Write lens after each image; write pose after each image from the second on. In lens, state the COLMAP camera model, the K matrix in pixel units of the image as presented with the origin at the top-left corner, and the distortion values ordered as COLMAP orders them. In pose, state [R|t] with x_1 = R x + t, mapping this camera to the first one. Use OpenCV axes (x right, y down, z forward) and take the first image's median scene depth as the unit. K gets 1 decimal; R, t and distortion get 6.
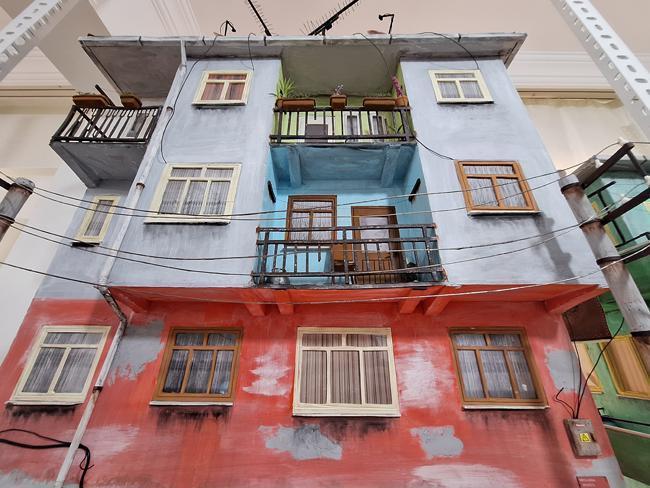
lens RADIAL K [[259.6, 0, 323.7], [0, 259.6, 242.0], [0, 0, 1]] dist [0.001367, 0.000378]
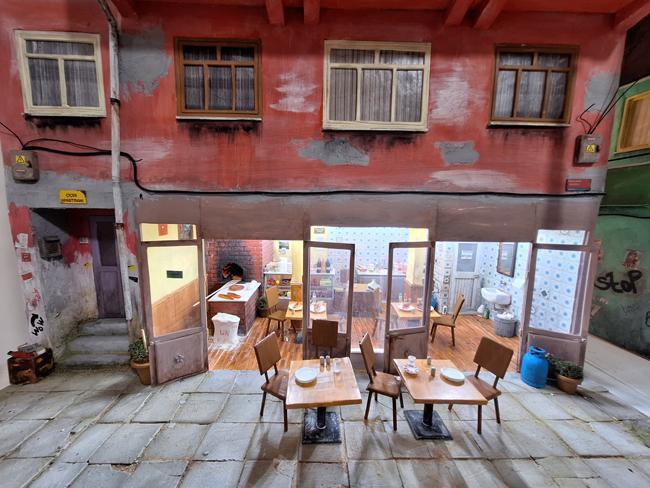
lens RADIAL K [[259.6, 0, 328.0], [0, 259.6, 241.5], [0, 0, 1]] dist [0.001367, 0.000378]
pose [[0.999296, 0.001983, 0.037467, -0.131068], [-0.021959, 0.840618, 0.541183, 0.464426], [-0.030422, -0.541625, 0.840070, -0.091767]]
